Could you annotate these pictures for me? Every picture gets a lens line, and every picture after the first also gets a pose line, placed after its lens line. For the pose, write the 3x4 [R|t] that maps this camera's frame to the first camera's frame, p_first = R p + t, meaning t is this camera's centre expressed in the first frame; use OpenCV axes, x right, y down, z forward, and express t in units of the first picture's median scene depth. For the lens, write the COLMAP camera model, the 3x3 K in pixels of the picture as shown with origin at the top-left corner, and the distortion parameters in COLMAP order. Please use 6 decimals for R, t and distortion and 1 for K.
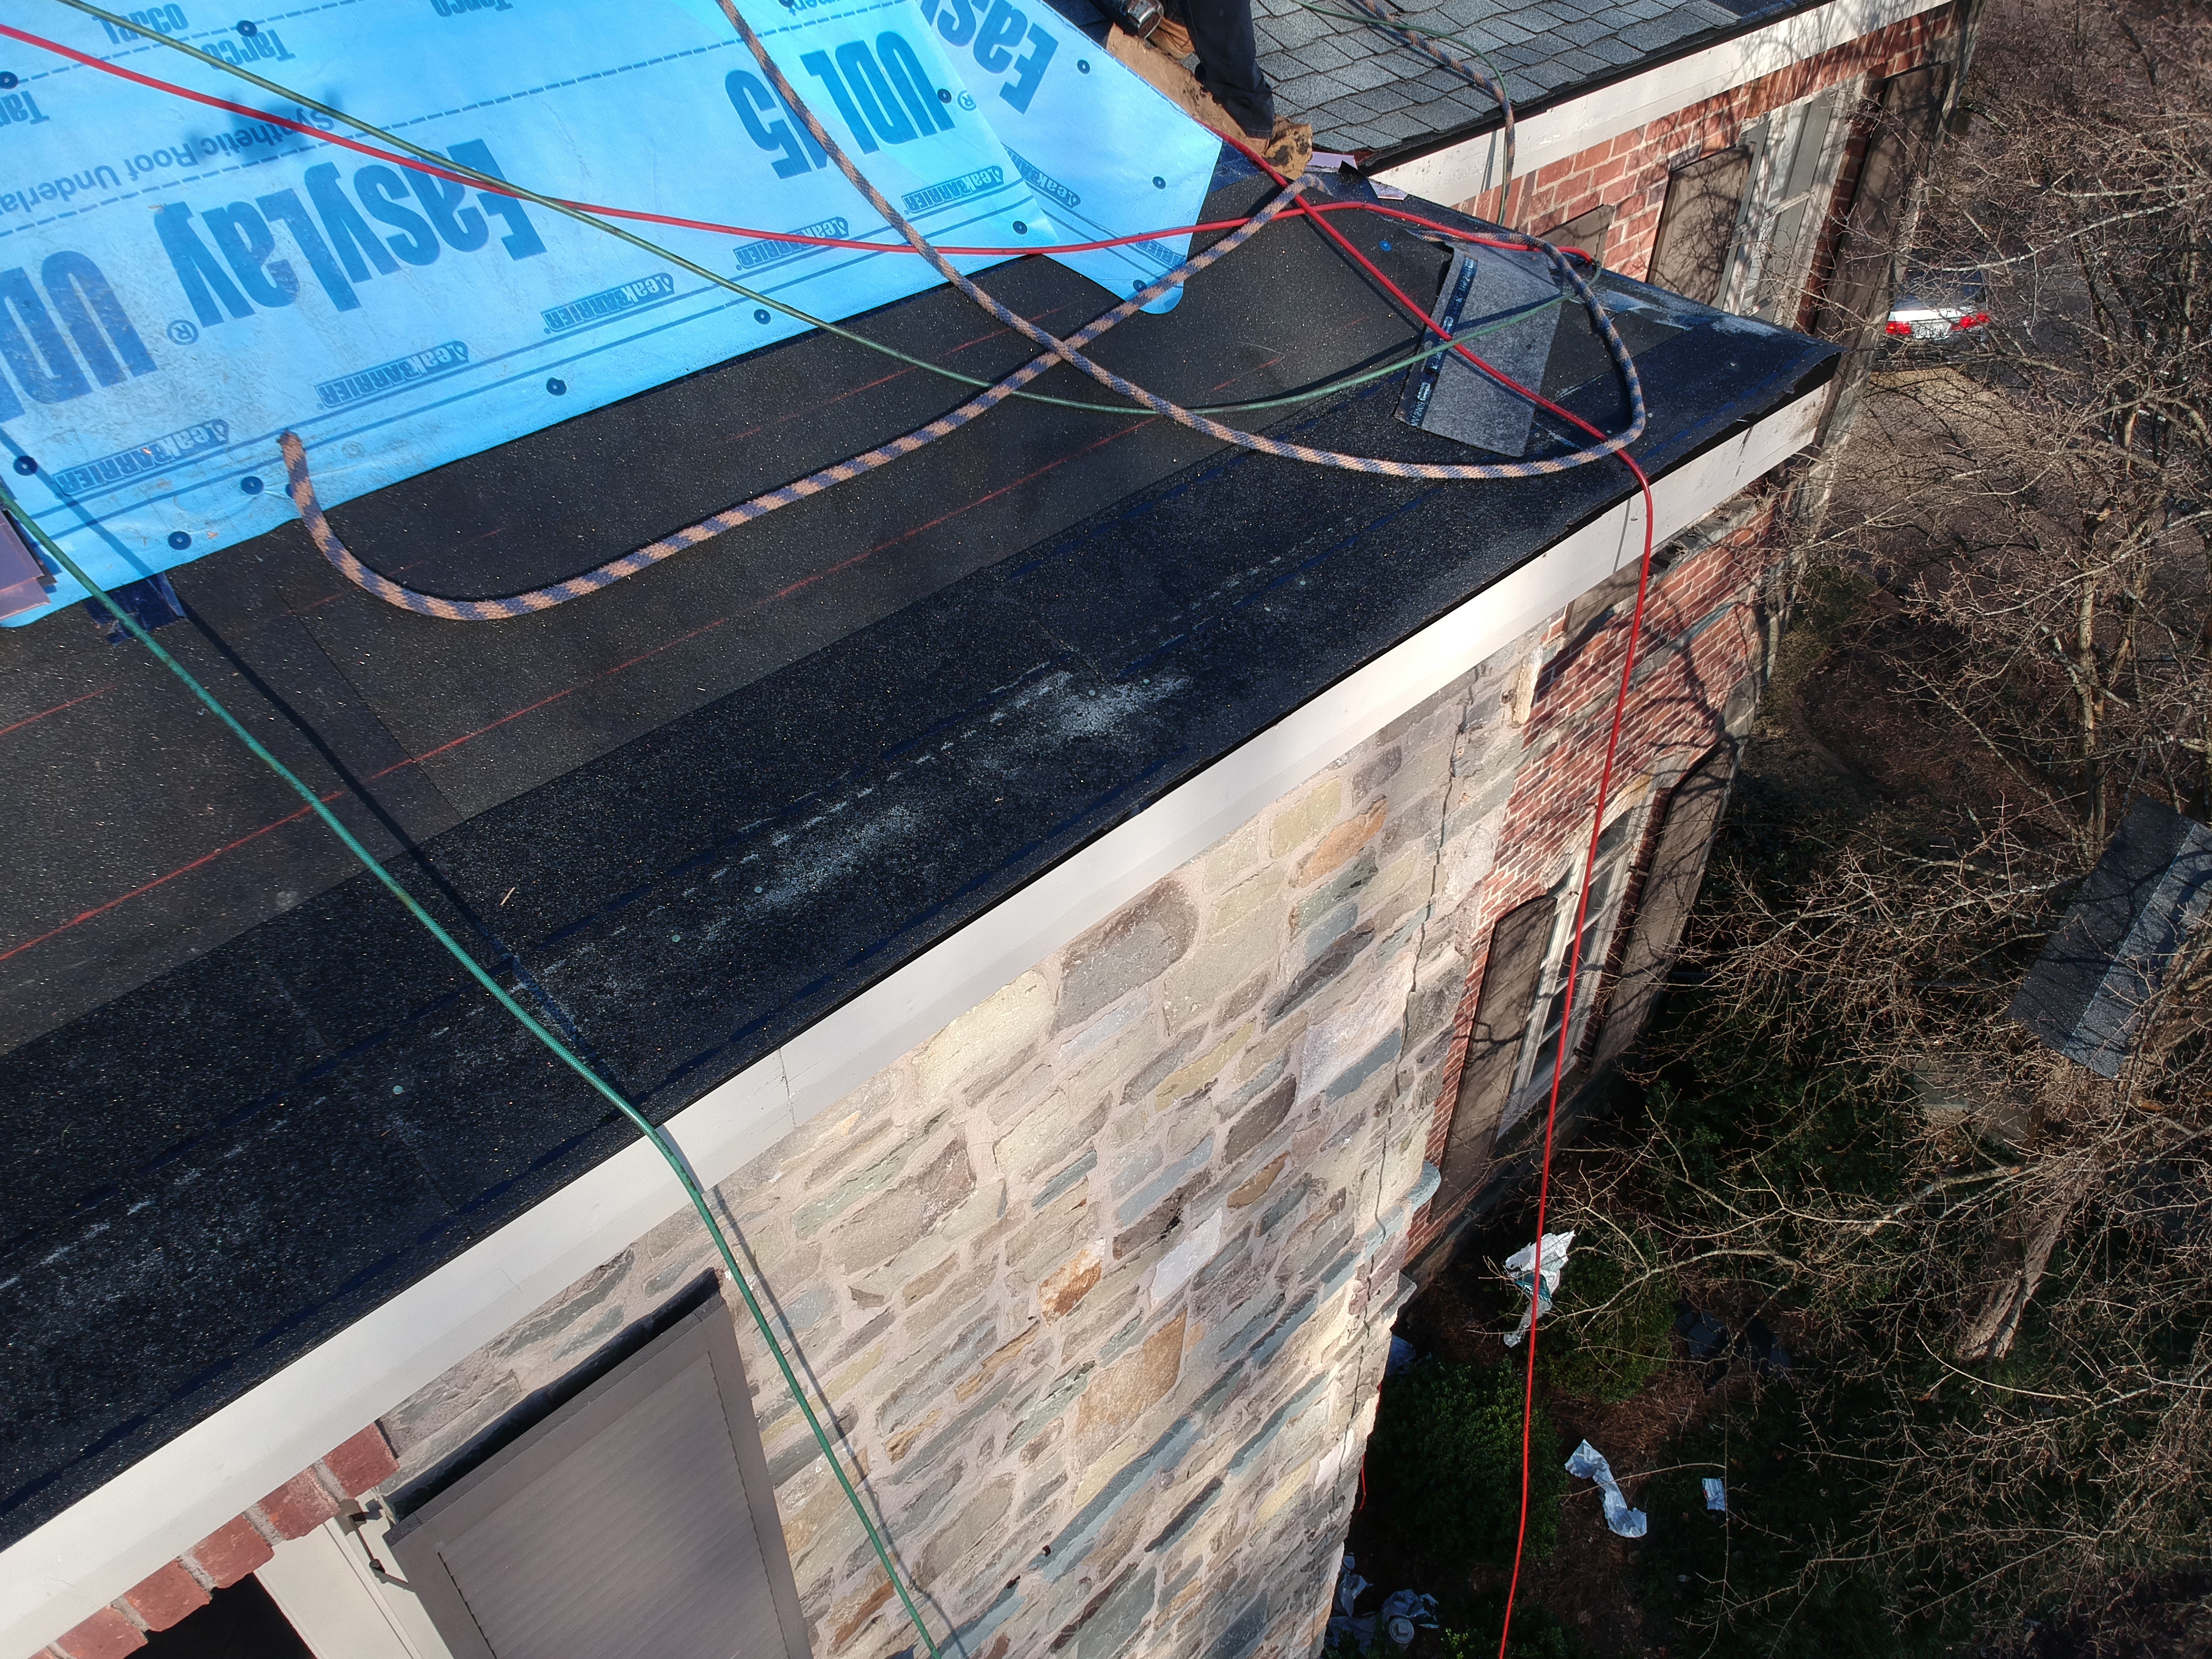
lens RADIAL K [[1621.8, 0, 1069.9], [0, 1621.8, 828.5], [0, 0, 1]] dist [0.105268, -0.229237]
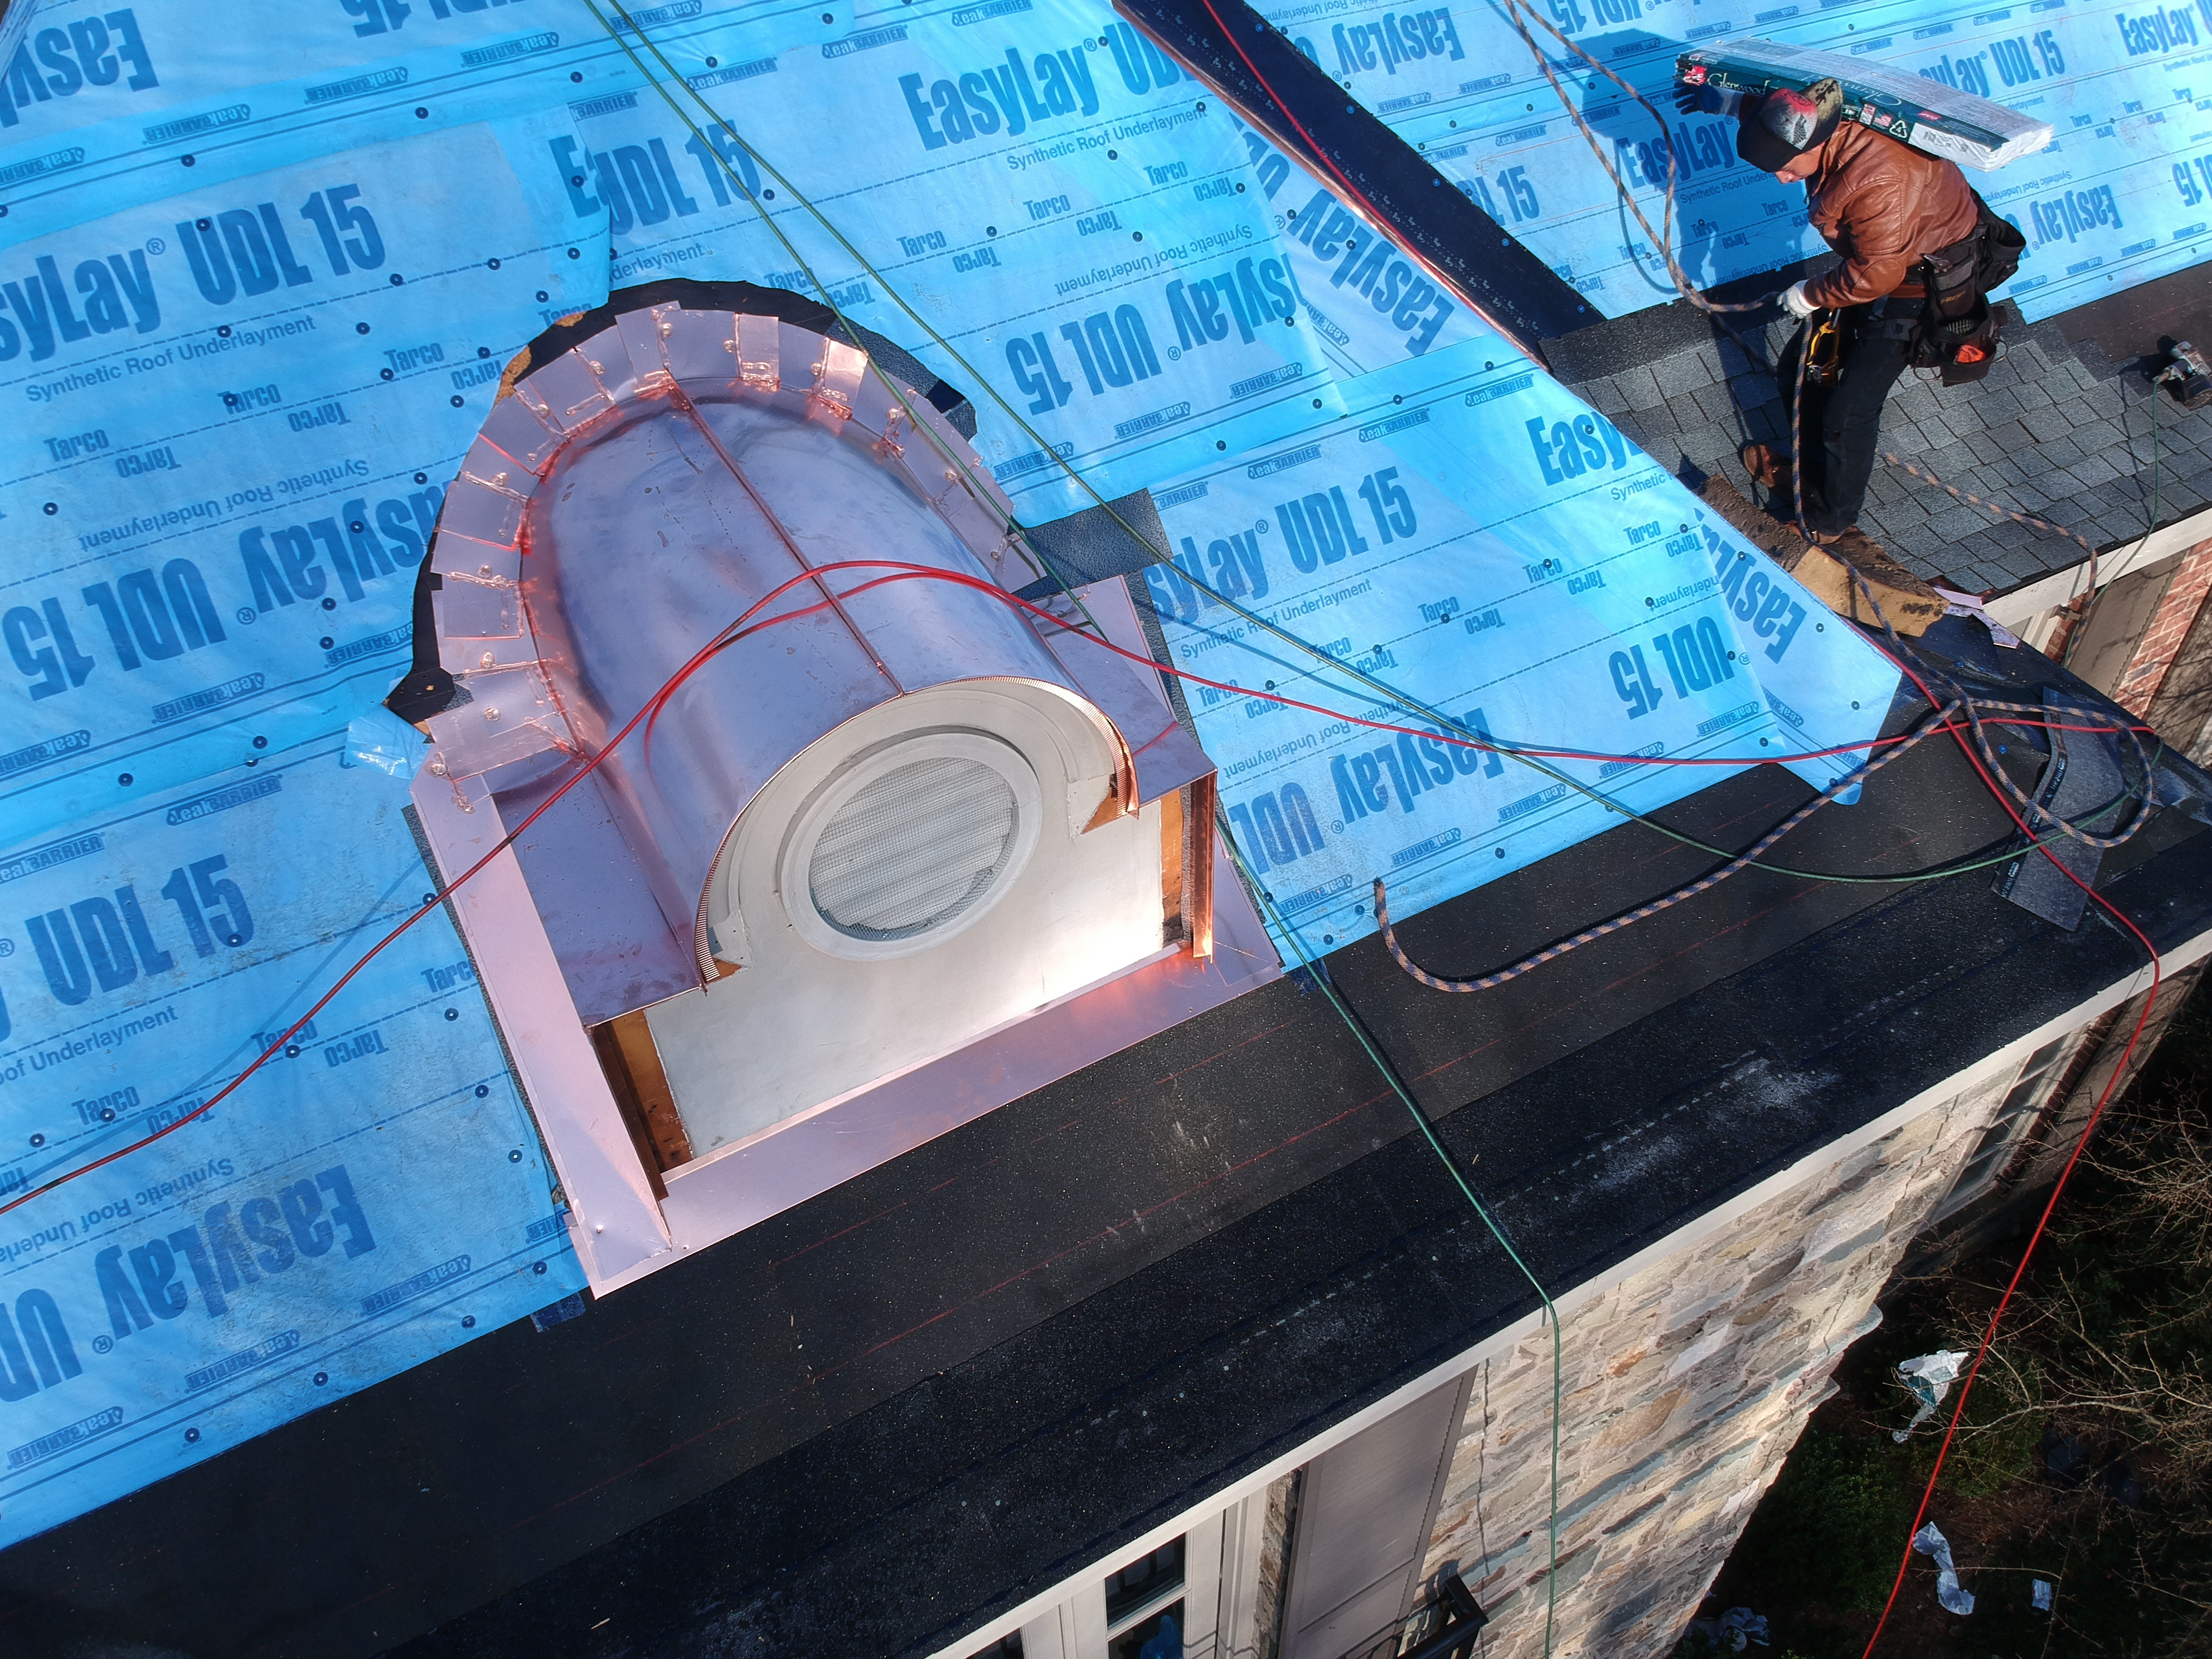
lens RADIAL K [[1611.3, 0, 1106.0], [0, 1611.3, 829.5], [0, 0, 1]] dist [0.136524, -0.224662]
pose [[0.962553, 0.178061, -0.204418, -0.300334], [-0.166122, 0.983303, 0.074294, -0.288910], [0.214234, -0.037554, 0.976060, -0.688852]]
